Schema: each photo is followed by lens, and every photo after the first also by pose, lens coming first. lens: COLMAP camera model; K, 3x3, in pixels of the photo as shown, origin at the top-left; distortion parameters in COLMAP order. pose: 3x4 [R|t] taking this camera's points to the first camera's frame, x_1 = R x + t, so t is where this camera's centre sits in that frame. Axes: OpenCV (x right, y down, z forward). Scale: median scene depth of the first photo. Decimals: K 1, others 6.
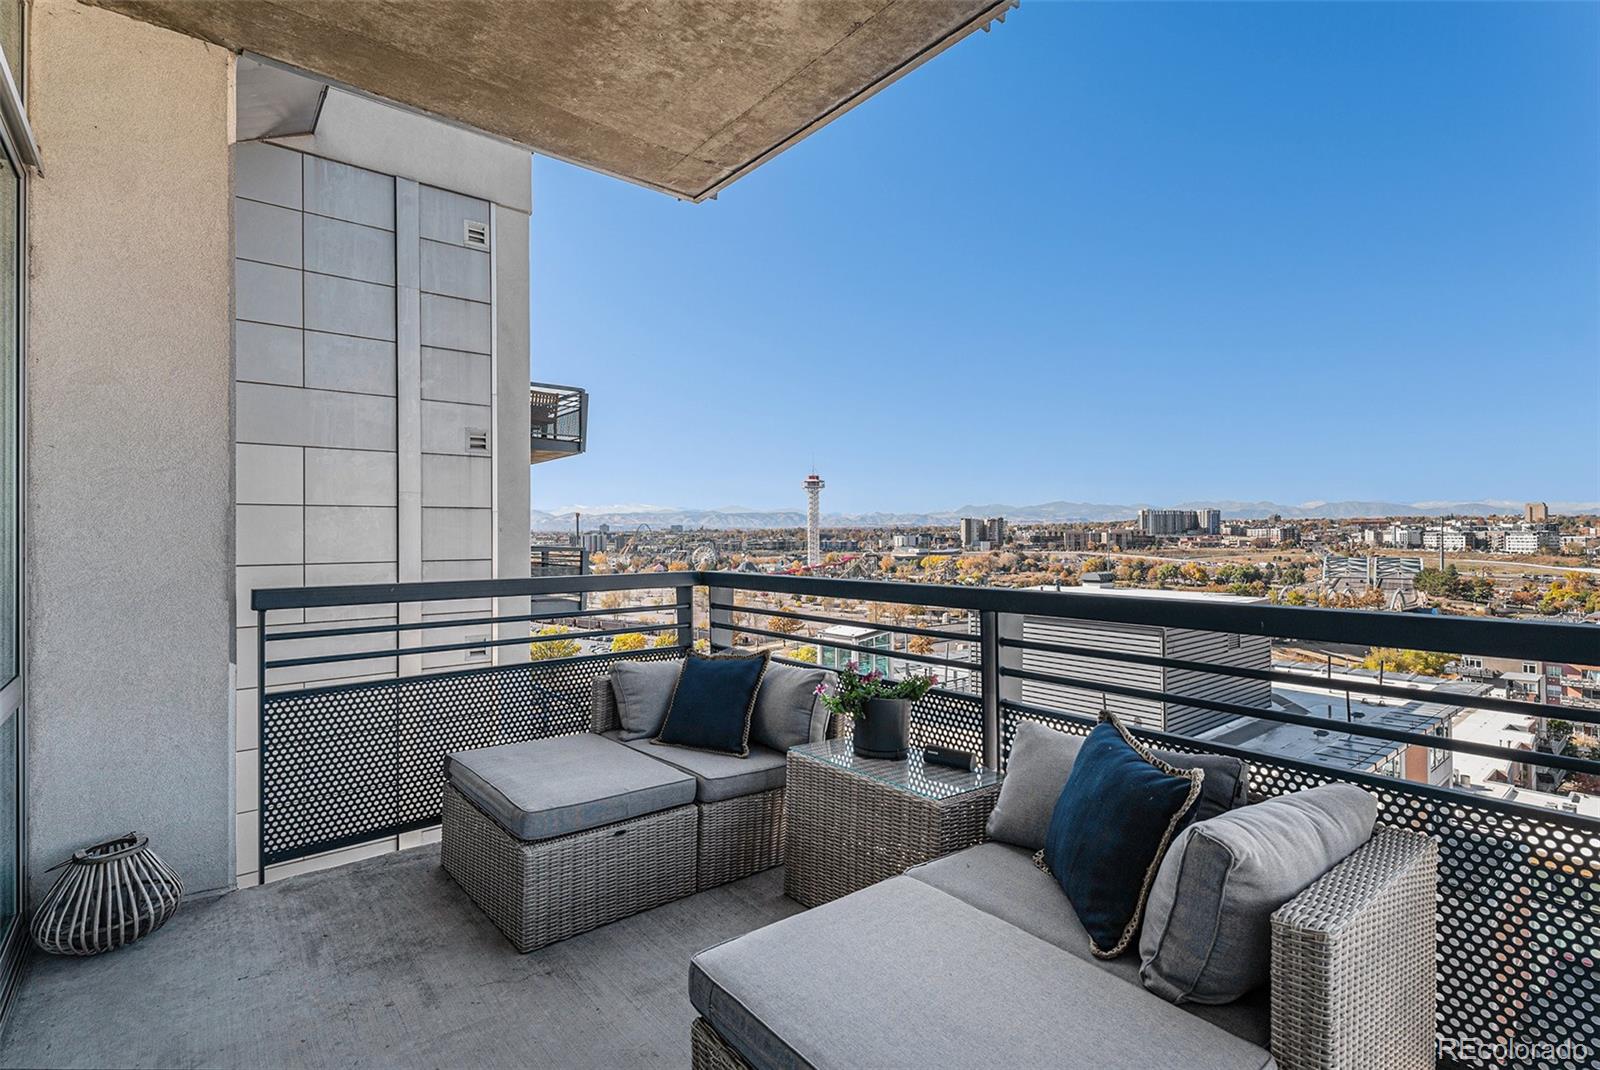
lens RADIAL K [[752.3, 0, 790.7], [0, 752.3, 534.2], [0, 0, 1]] dist [0.004167, 0.001003]
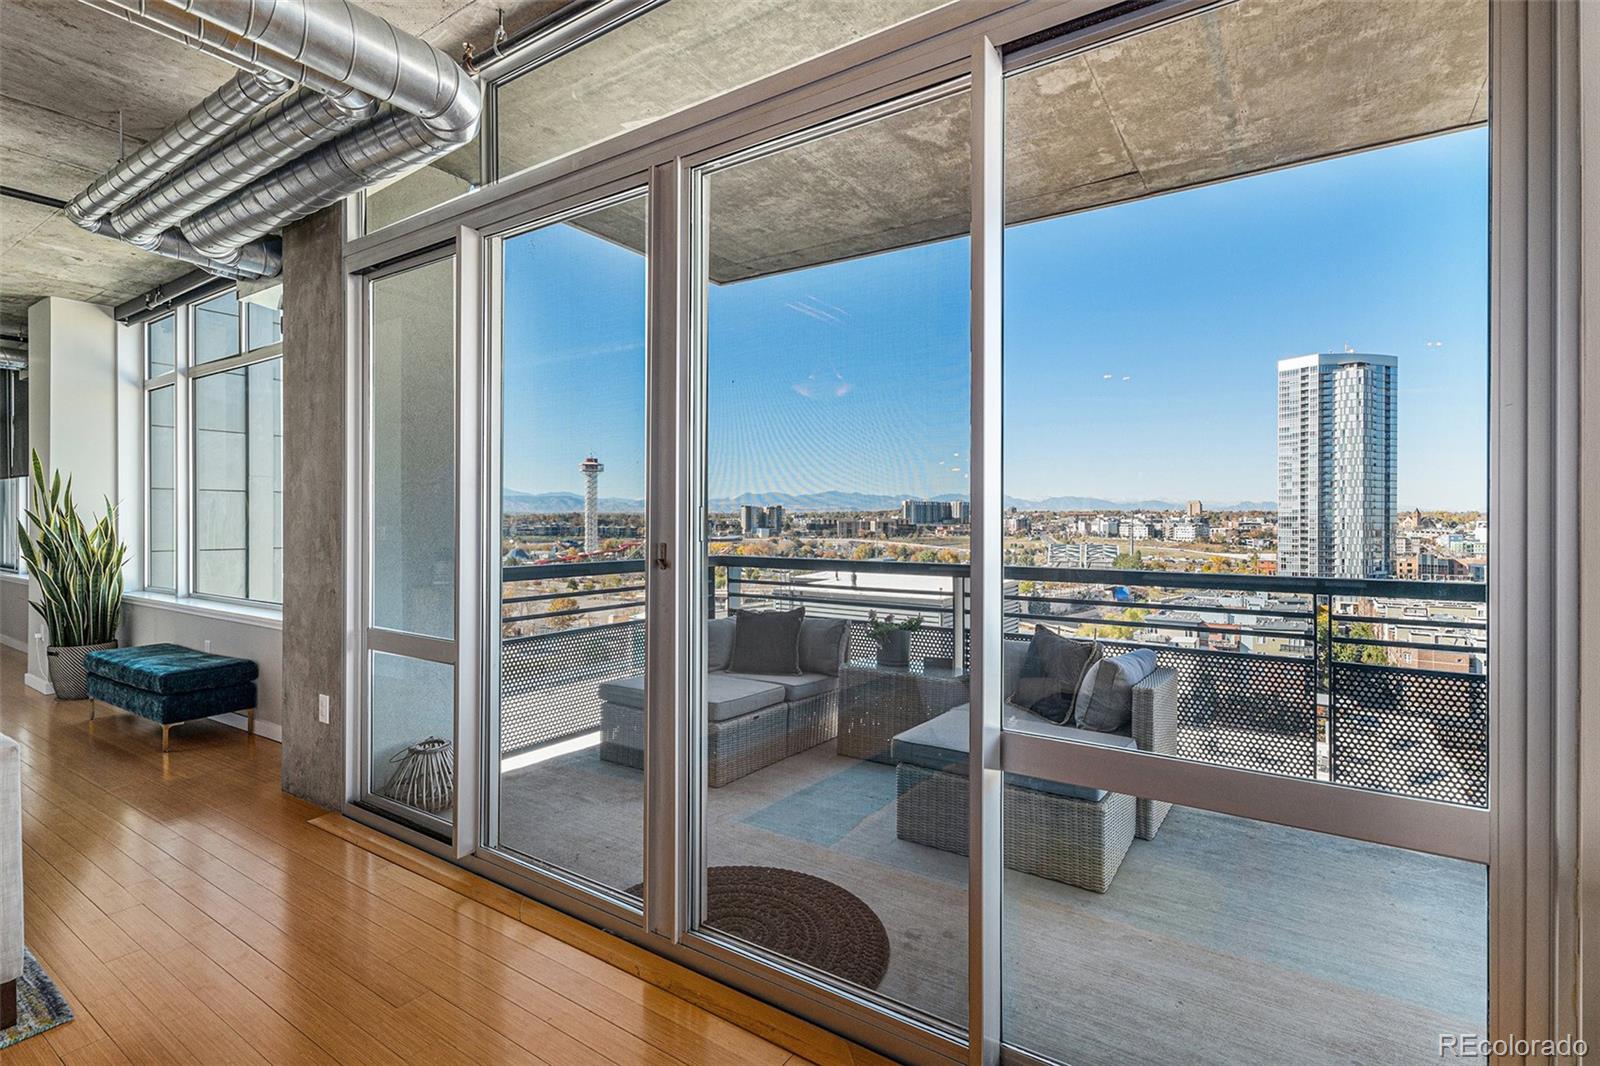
lens RADIAL K [[760.2, 0, 802.4], [0, 760.2, 519.1], [0, 0, 1]] dist [0.001568, 0.000800]
pose [[0.954492, 0.011398, 0.298020, -0.533240], [-0.010839, 0.999935, -0.003526, -0.018304], [-0.298041, 0.000135, 0.954553, -0.497372]]
